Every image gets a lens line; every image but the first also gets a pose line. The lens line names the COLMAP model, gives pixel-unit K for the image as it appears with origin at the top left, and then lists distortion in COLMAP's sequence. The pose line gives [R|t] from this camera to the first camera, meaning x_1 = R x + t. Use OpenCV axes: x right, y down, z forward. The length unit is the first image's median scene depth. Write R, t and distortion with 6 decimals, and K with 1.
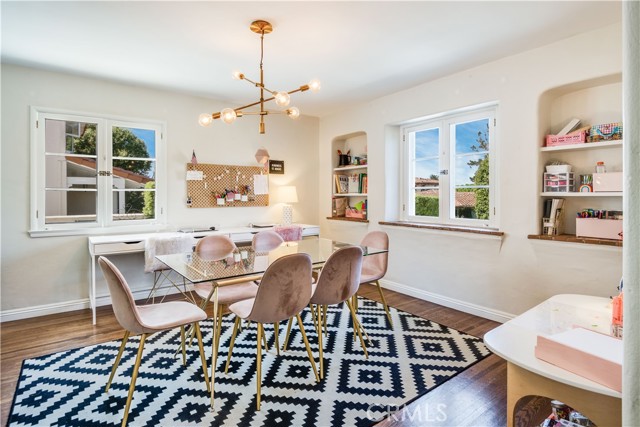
lens RADIAL K [[325.9, 0, 318.1], [0, 325.9, 212.5], [0, 0, 1]] dist [0.001005, -0.001455]
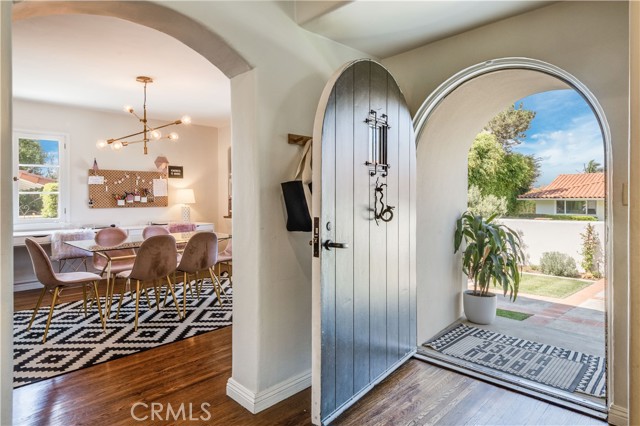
lens RADIAL K [[382.2, 0, 326.7], [0, 382.2, 210.6], [0, 0, 1]] dist [-0.000382, -0.001489]
pose [[0.985827, -0.007552, 0.167594, 0.199854], [0.009748, 0.999877, -0.012287, 0.018968], [-0.167481, 0.013747, 0.985779, -0.471262]]
